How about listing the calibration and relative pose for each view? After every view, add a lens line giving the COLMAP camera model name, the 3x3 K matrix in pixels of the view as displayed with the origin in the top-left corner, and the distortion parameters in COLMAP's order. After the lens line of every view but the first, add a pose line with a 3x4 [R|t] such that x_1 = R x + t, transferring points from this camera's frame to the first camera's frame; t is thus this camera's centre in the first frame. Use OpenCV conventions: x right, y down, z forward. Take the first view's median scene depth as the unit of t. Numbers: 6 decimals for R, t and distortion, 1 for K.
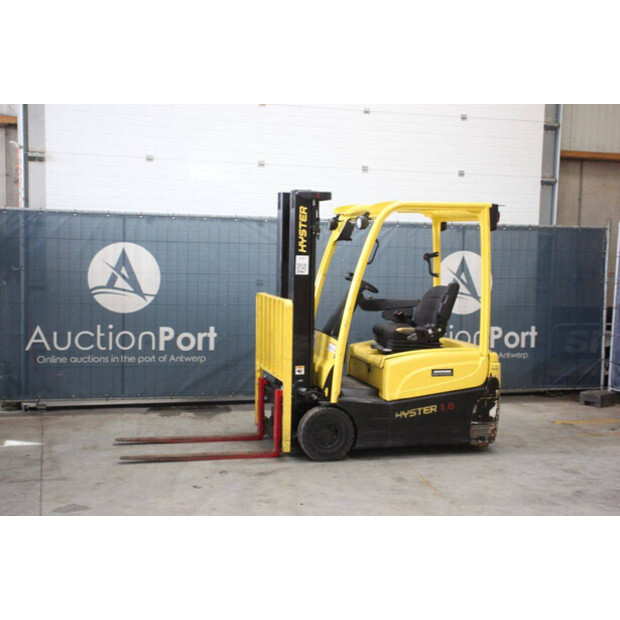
lens RADIAL K [[872.4, 0, 306.3], [0, 872.4, 308.5], [0, 0, 1]] dist [0.052656, 0.000000]
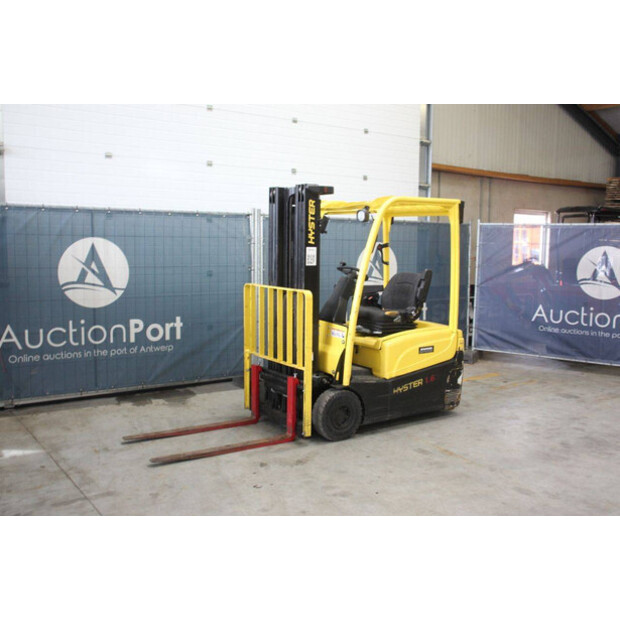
lens RADIAL K [[635.1, 0, 313.2], [0, 635.1, 310.0], [0, 0, 1]] dist [-0.074218, 0.000000]
pose [[0.944242, -0.044759, 0.326195, -0.240020], [0.032695, 0.998567, 0.042376, -0.016988], [-0.327625, -0.029348, 0.944352, 0.268677]]
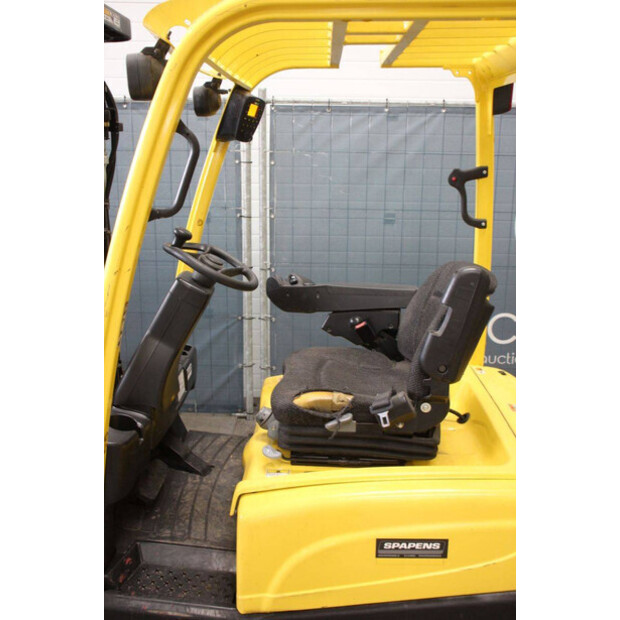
lens RADIAL K [[630.5, 0, 318.7], [0, 630.5, 322.5], [0, 0, 1]] dist [-0.043562, 0.000000]
pose [[0.961425, 0.063866, -0.267550, 0.174682], [-0.011142, 0.980916, 0.194115, -0.054312], [0.274841, -0.183646, 0.943788, 0.760565]]
